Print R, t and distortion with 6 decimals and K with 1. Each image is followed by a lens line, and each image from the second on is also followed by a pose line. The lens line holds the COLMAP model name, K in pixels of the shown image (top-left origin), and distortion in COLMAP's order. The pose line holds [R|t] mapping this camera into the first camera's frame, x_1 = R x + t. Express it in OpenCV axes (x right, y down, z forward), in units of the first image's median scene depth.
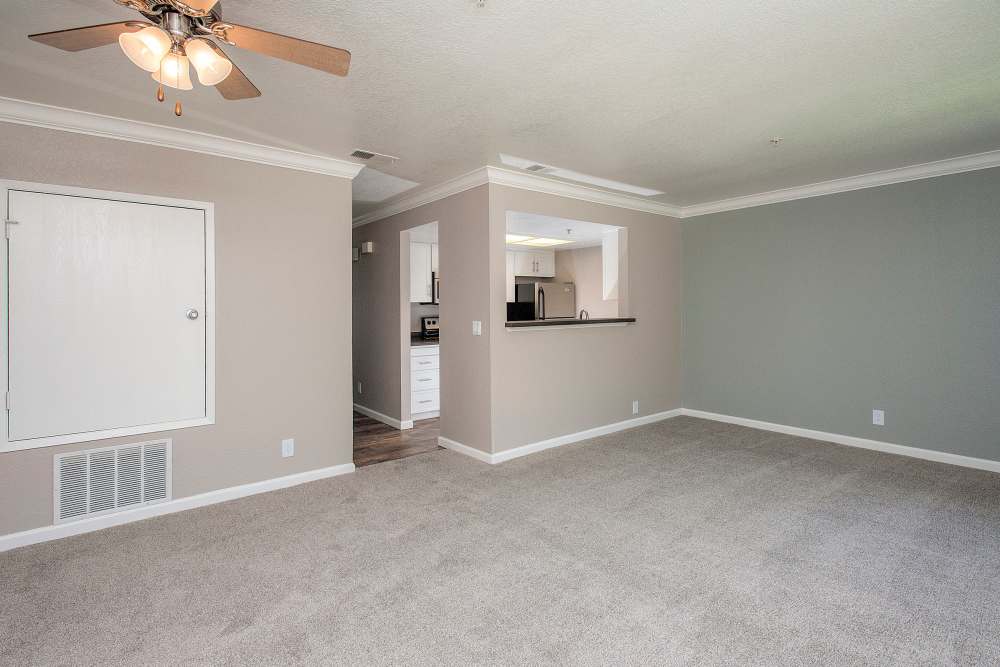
lens RADIAL K [[481.5, 0, 496.2], [0, 481.5, 306.5], [0, 0, 1]] dist [-0.000403, -0.000365]
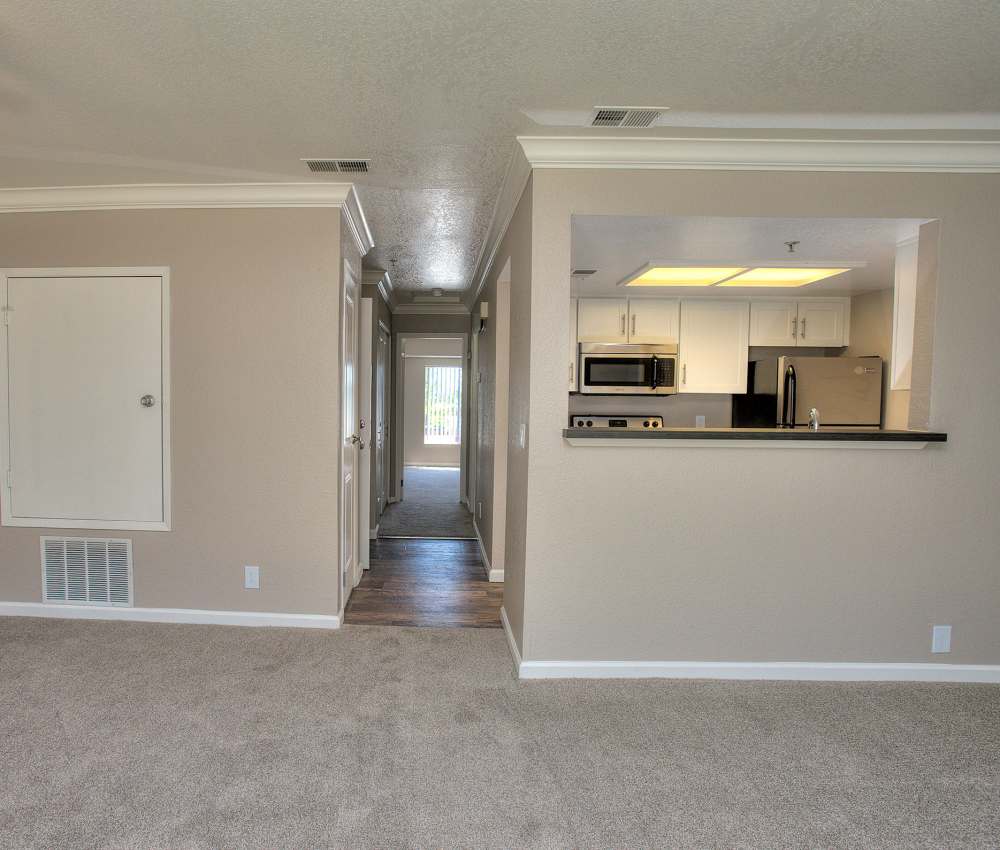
lens RADIAL K [[622.6, 0, 408.1], [0, 622.6, 430.4], [0, 0, 1]] dist [-0.063252, 0.003064]
pose [[0.760206, 0.049487, -0.647795, 0.356069], [-0.016615, 0.998250, 0.056761, -0.000559], [0.649470, -0.032387, 0.759697, 0.385722]]
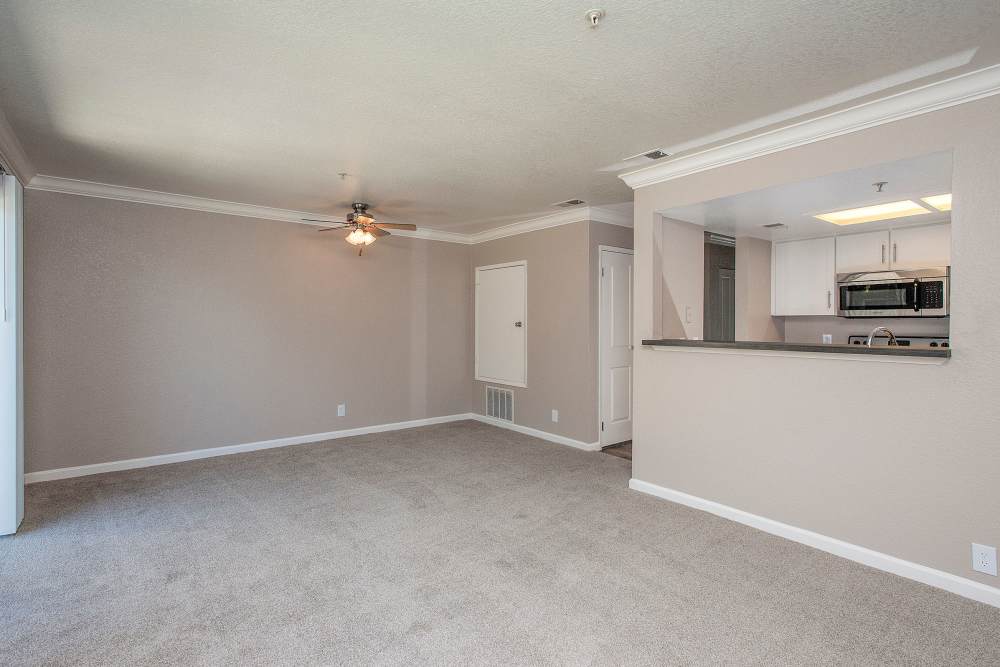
lens RADIAL K [[481.5, 0, 496.2], [0, 481.5, 306.5], [0, 0, 1]] dist [-0.000403, -0.000365]
pose [[-0.003484, -0.024469, -0.999695, 0.967906], [-0.001285, 0.999700, -0.024464, -0.004827], [0.999993, 0.001199, -0.003514, 0.759927]]
